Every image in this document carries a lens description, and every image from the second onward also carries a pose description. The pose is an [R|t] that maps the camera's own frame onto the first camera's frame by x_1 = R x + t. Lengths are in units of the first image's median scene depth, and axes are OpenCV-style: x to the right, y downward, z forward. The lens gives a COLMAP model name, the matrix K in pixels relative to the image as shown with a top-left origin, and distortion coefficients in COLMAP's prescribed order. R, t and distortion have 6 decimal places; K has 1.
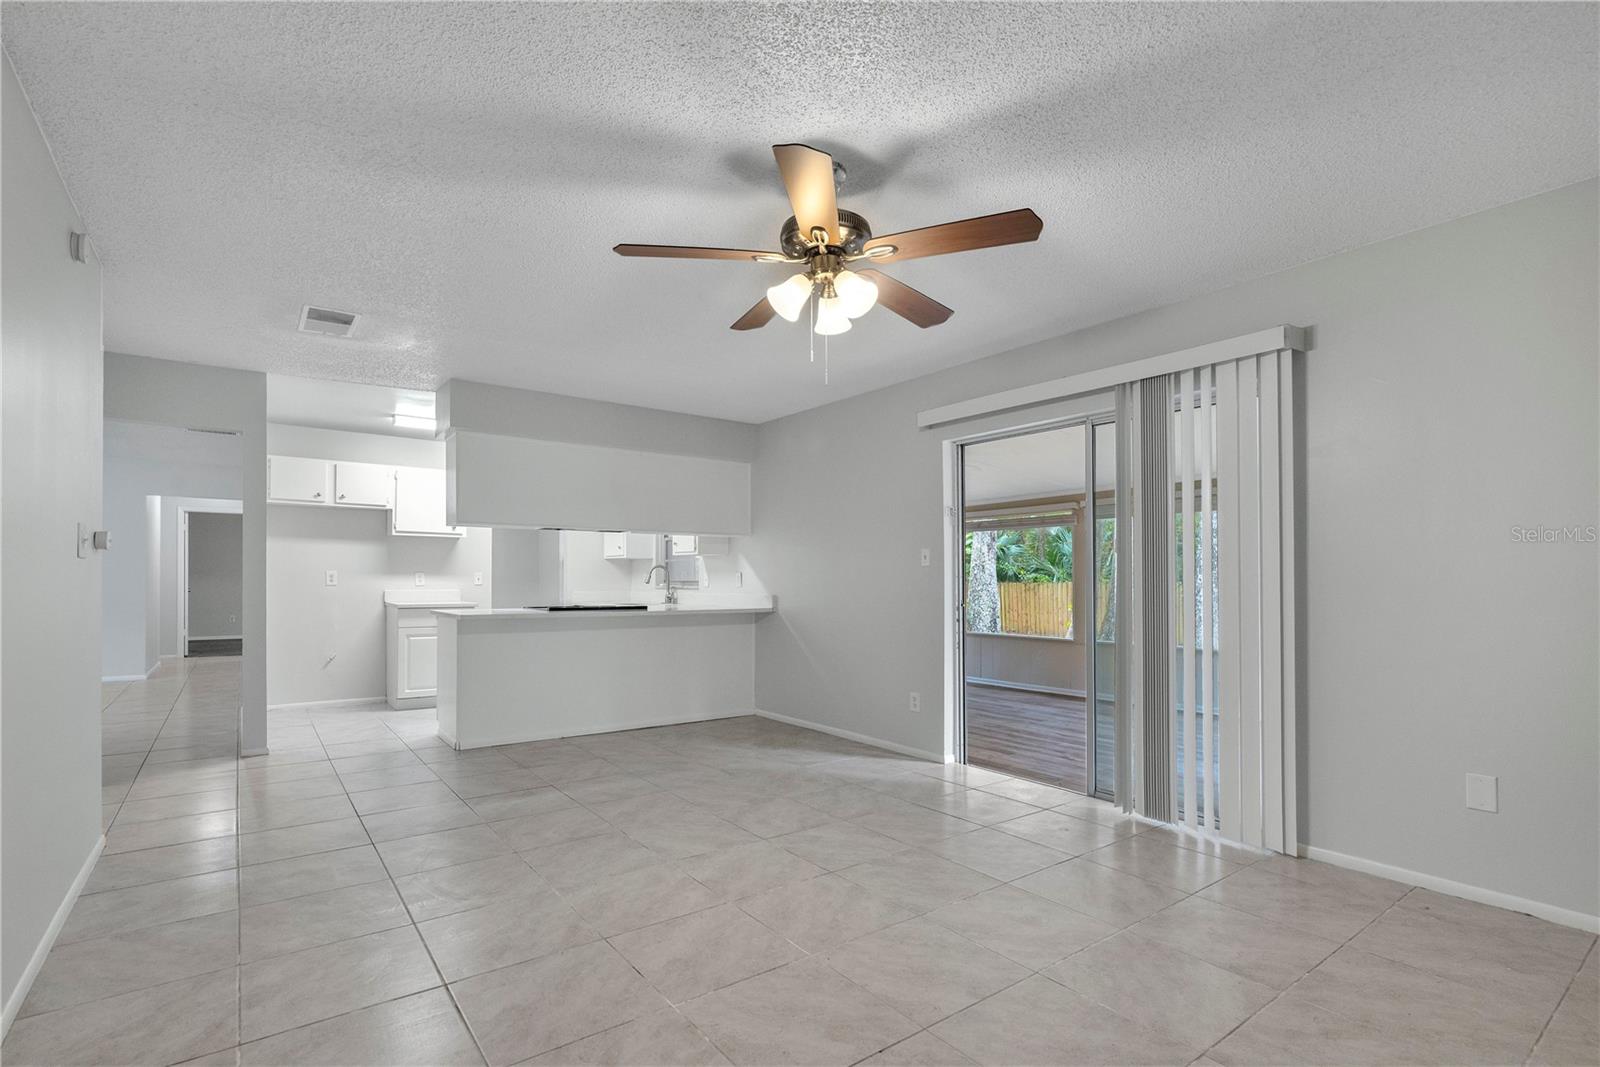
lens RADIAL K [[742.5, 0, 786.0], [0, 742.5, 579.0], [0, 0, 1]] dist [-0.005501, -0.000178]
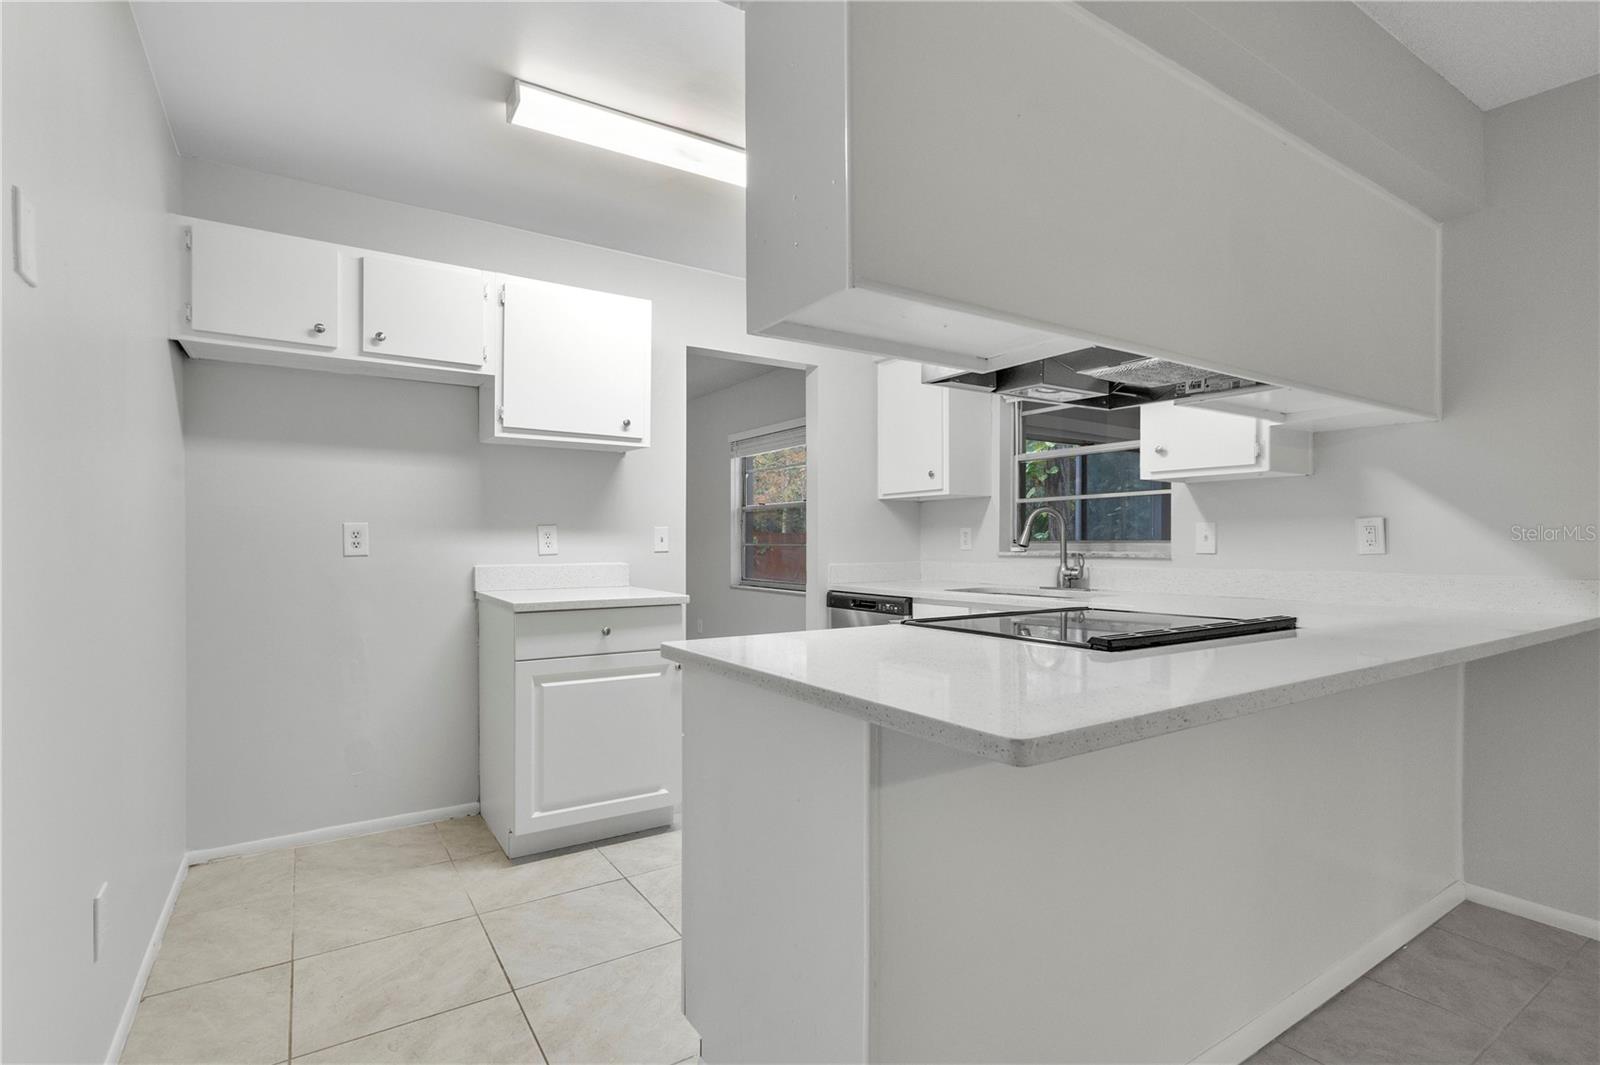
lens RADIAL K [[742.5, 0, 790.9], [0, 742.5, 538.7], [0, 0, 1]] dist [-0.005501, -0.000178]
pose [[0.998966, -0.005853, -0.045089, -0.356397], [0.005752, 0.999981, -0.002362, 0.001077], [0.045102, 0.002101, 0.998980, 0.606612]]
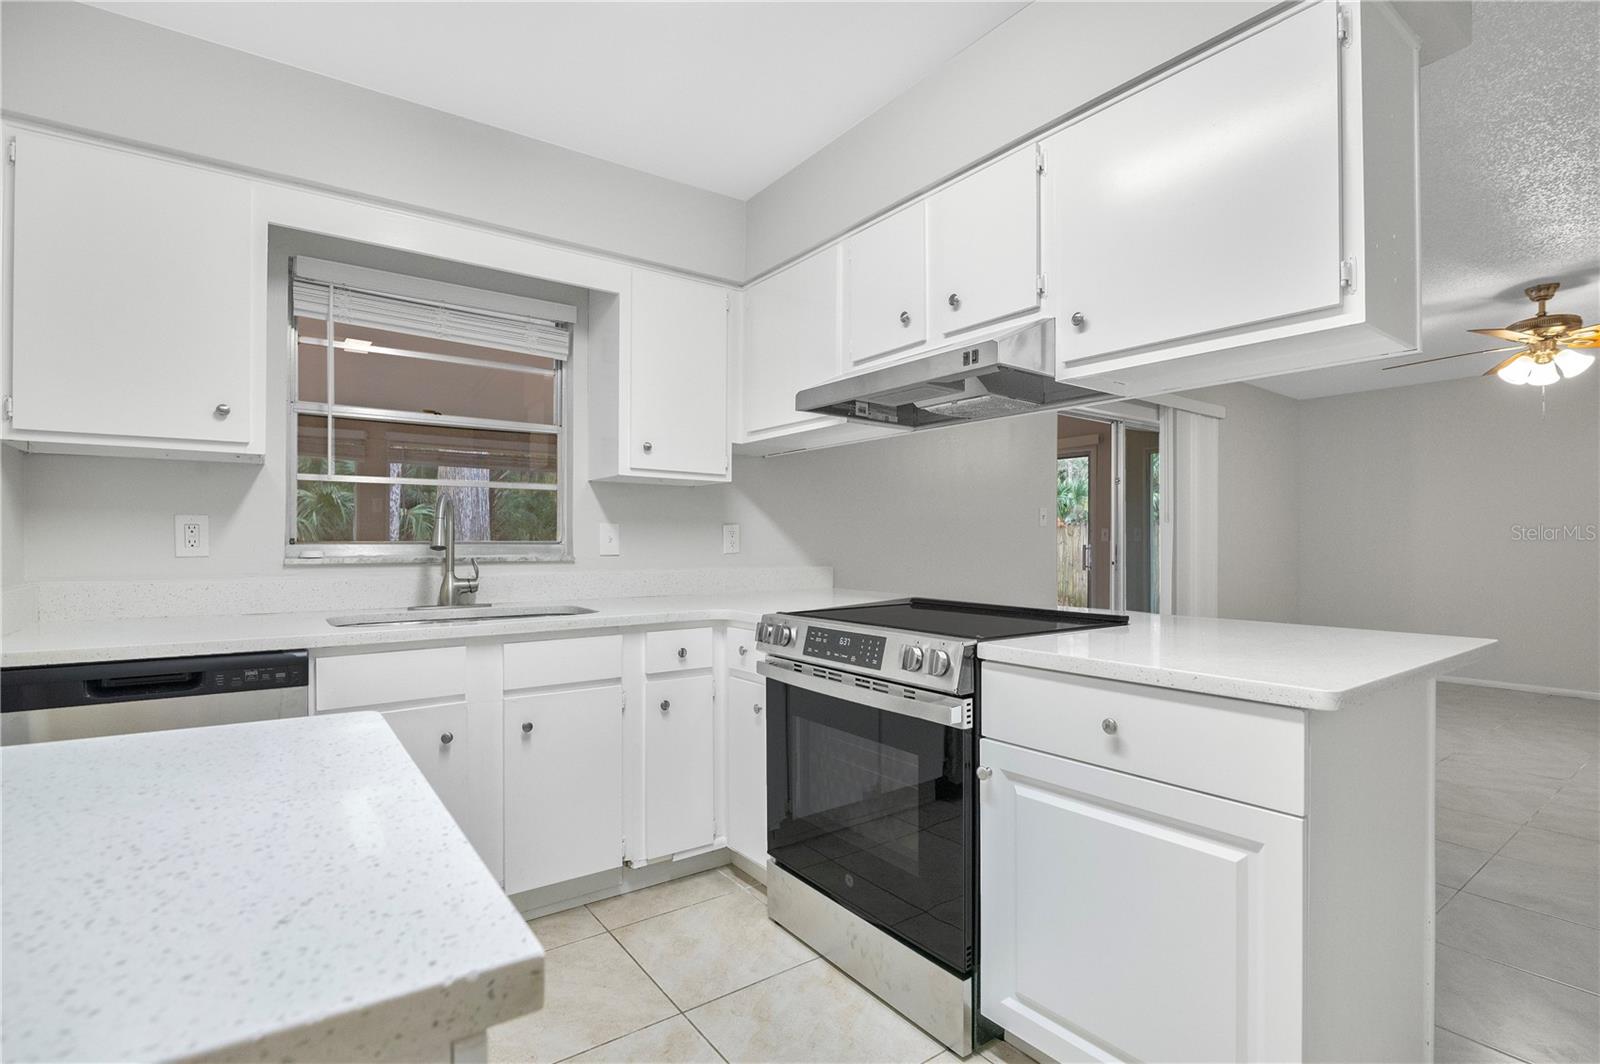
lens RADIAL K [[754.4, 0, 795.5], [0, 754.4, 542.1], [0, 0, 1]] dist [-0.014564, 0.001211]
pose [[0.005443, -0.002858, 0.999981, -0.579184], [-0.005954, 0.999978, 0.002890, 0.000861], [-0.999967, -0.005969, 0.005426, 0.968309]]
